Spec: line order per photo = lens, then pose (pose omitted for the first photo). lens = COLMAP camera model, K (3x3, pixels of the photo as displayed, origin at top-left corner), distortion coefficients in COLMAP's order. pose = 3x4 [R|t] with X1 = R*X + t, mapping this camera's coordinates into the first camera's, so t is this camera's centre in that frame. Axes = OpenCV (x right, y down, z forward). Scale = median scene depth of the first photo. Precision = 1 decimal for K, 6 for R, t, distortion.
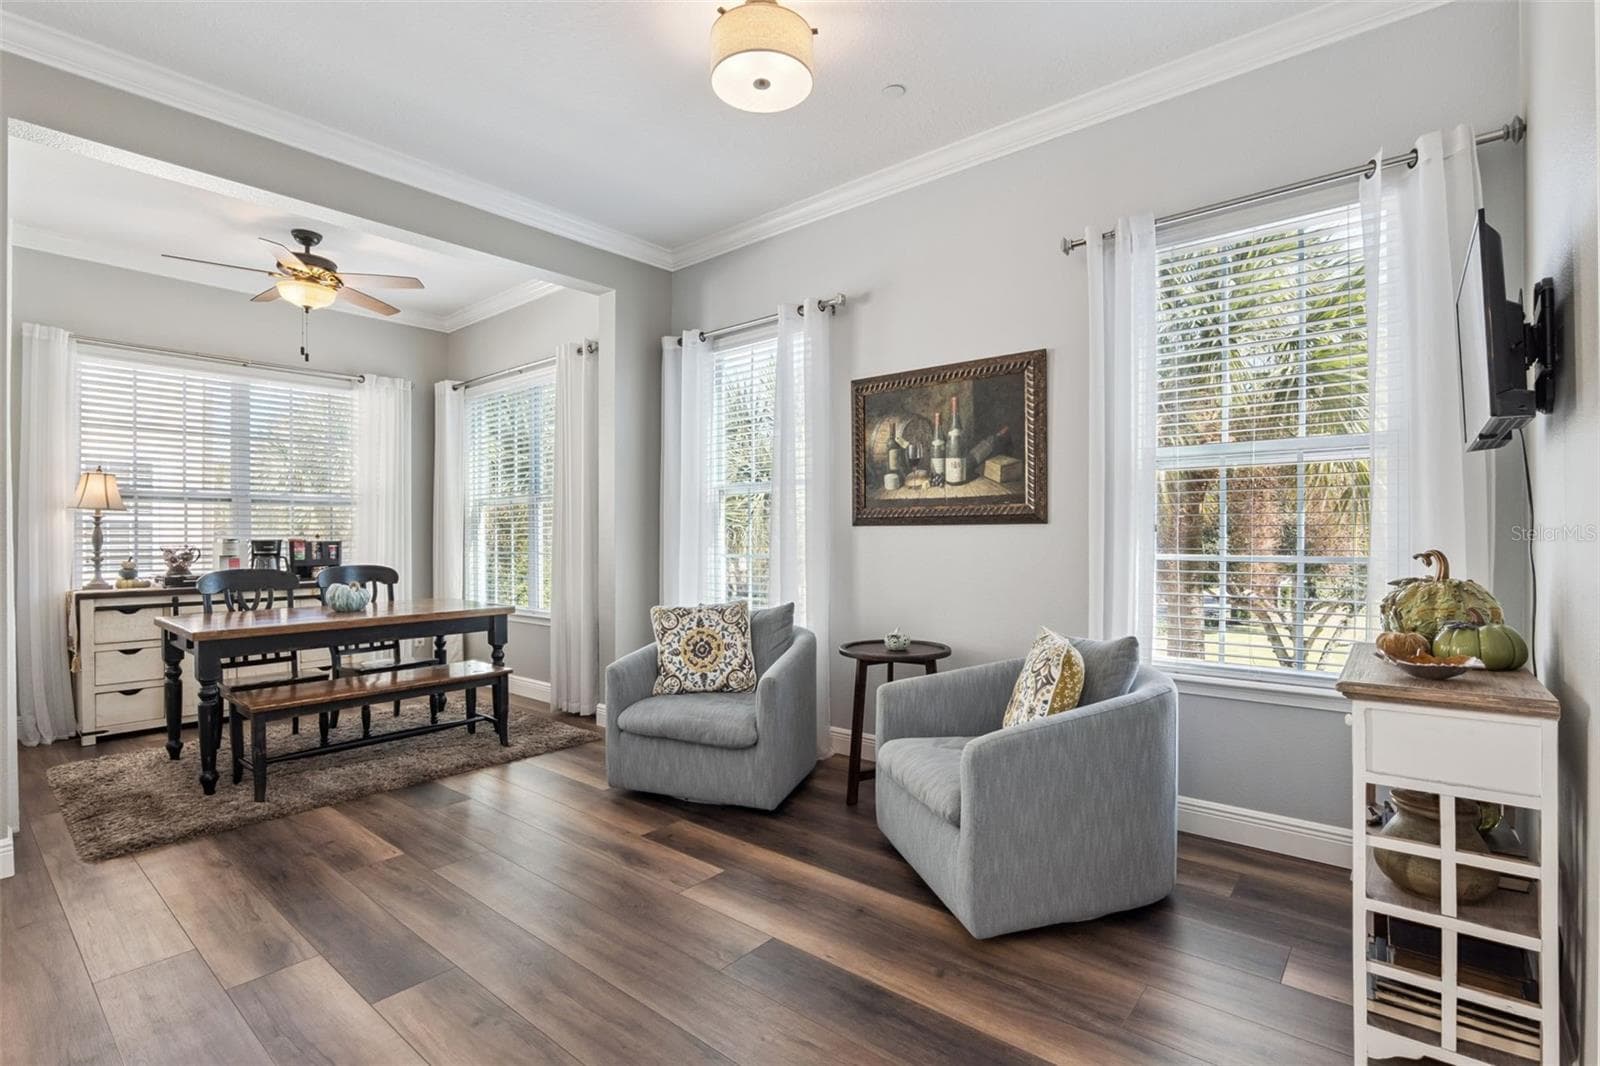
lens RADIAL K [[751.3, 0, 804.3], [0, 751.3, 537.2], [0, 0, 1]] dist [-0.016391, 0.002319]
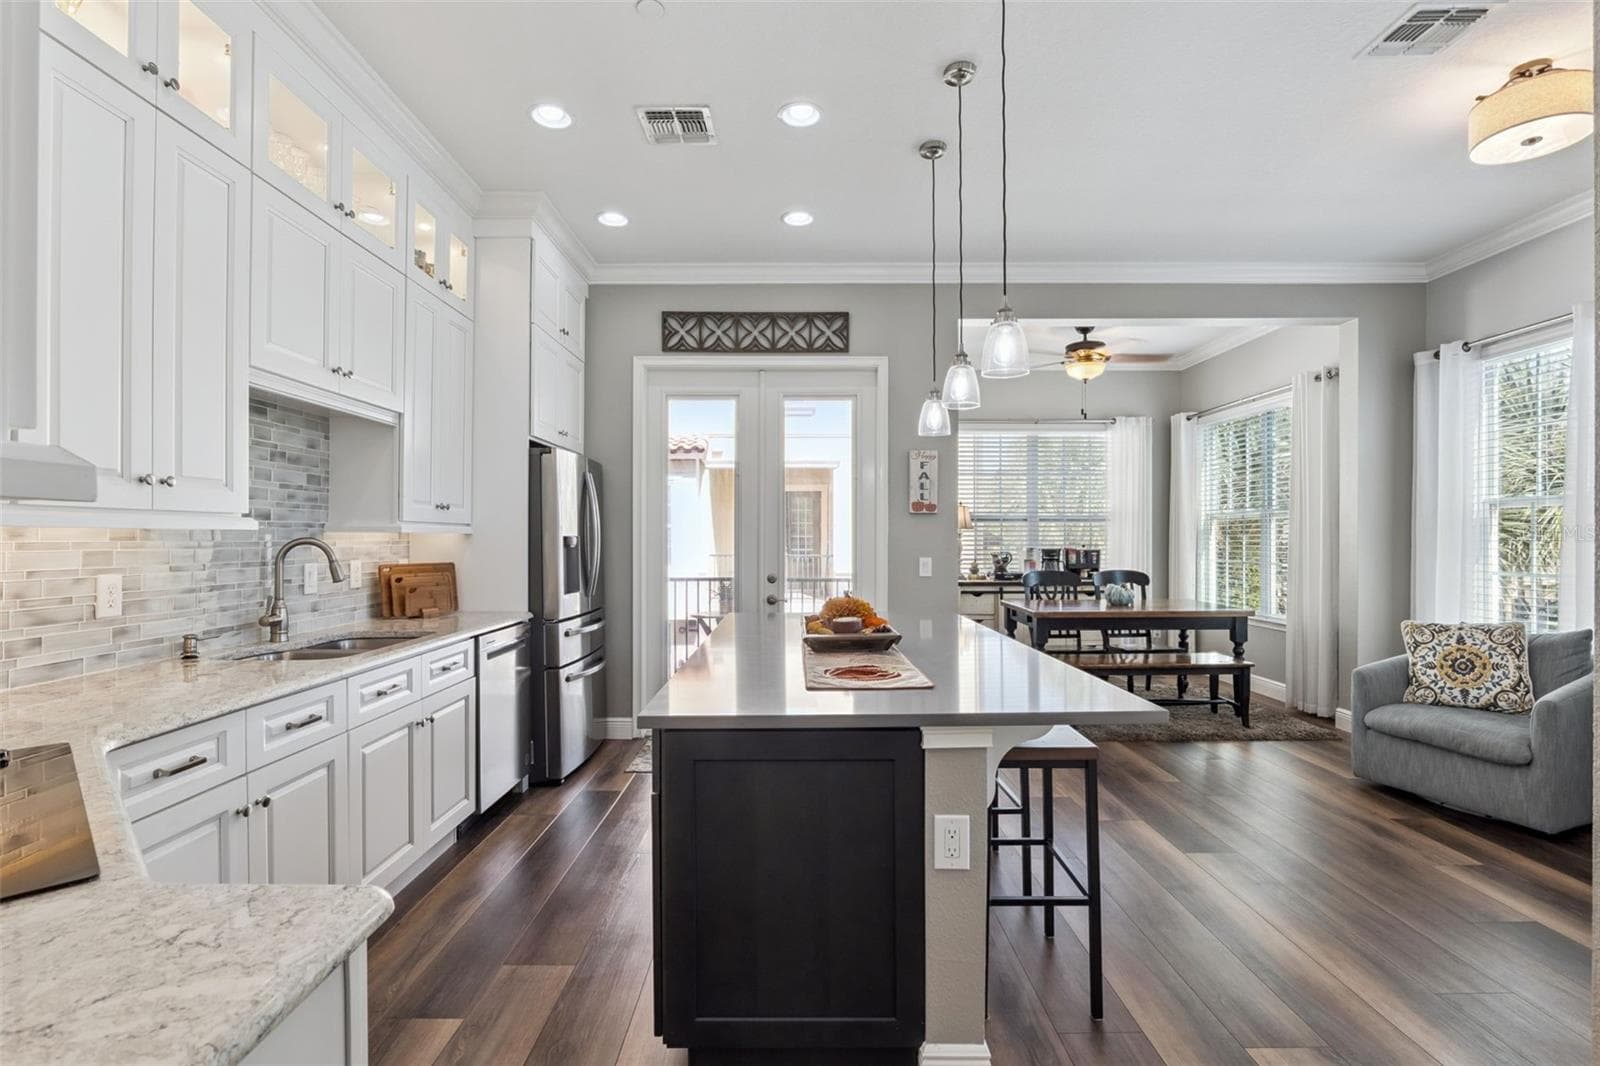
lens RADIAL K [[751.3, 0, 795.9], [0, 751.3, 537.7], [0, 0, 1]] dist [-0.016391, 0.002319]
pose [[0.639085, 0.003312, -0.769129, 0.050446], [-0.001154, 0.999994, 0.003348, -0.023745], [0.769135, -0.001252, 0.639085, -0.290107]]
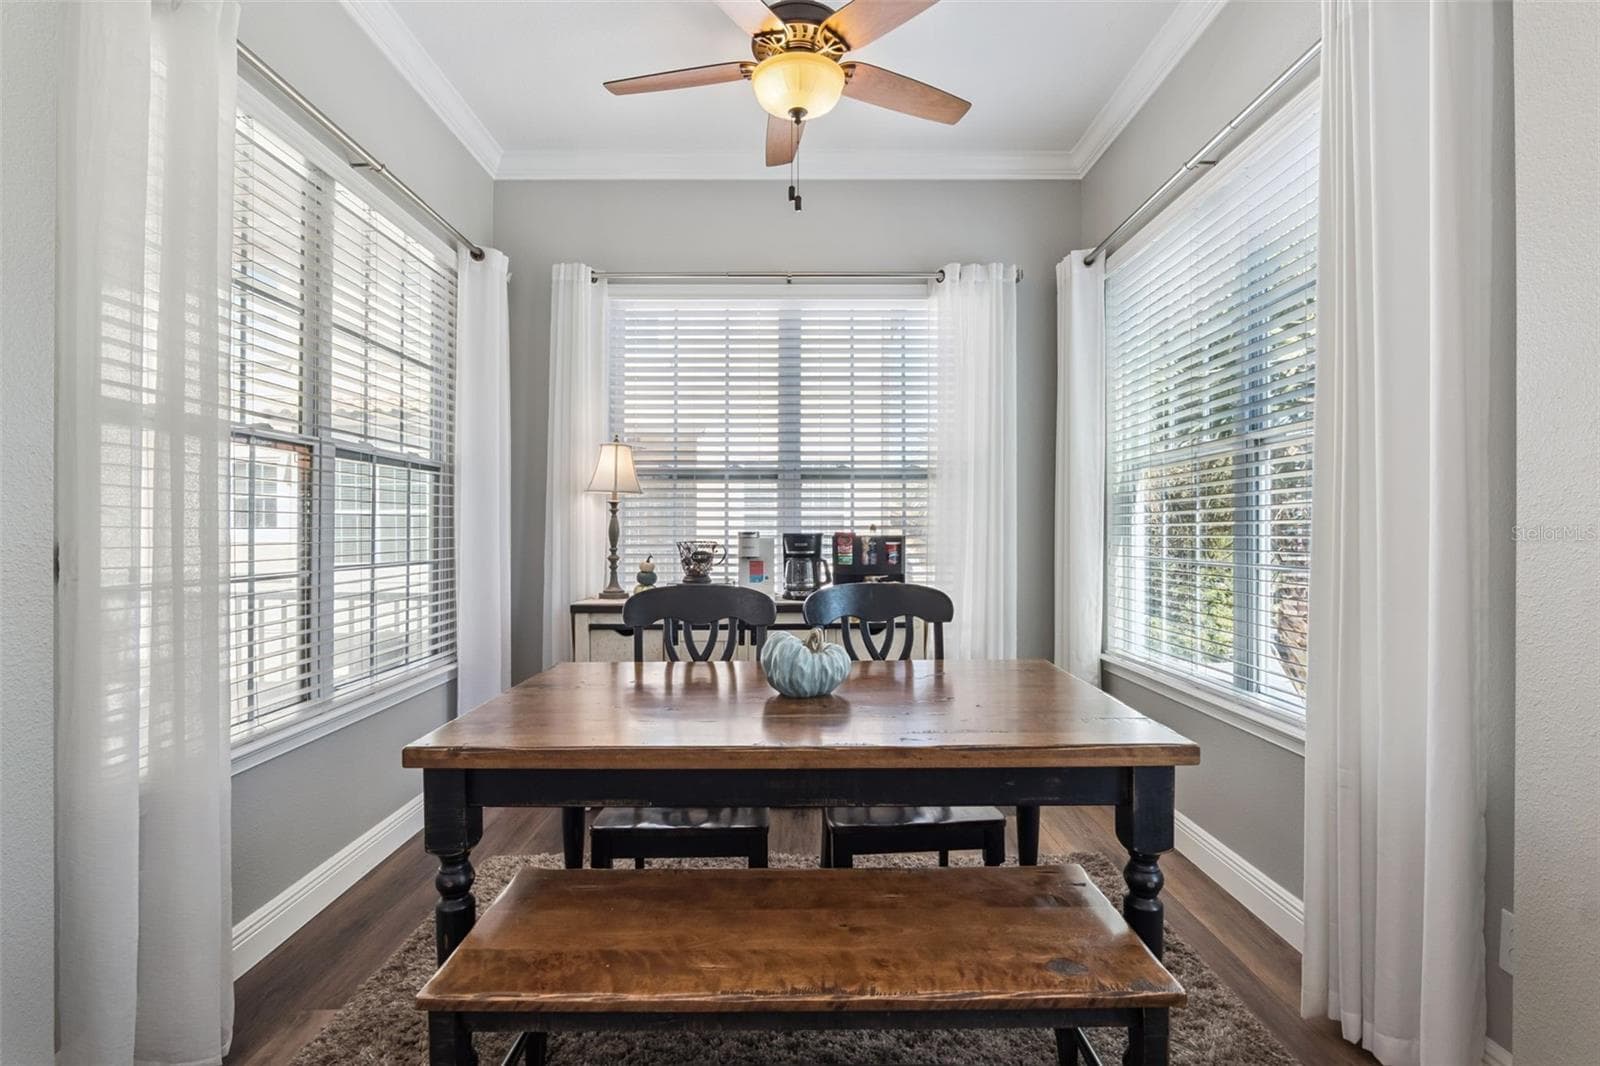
lens RADIAL K [[751.3, 0, 799.0], [0, 751.3, 520.1], [0, 0, 1]] dist [-0.016391, 0.002319]
pose [[0.642604, -0.009176, -0.766143, -0.250684], [-0.001873, 0.999906, -0.013547, 0.001166], [0.766196, 0.010141, 0.642527, 0.664969]]
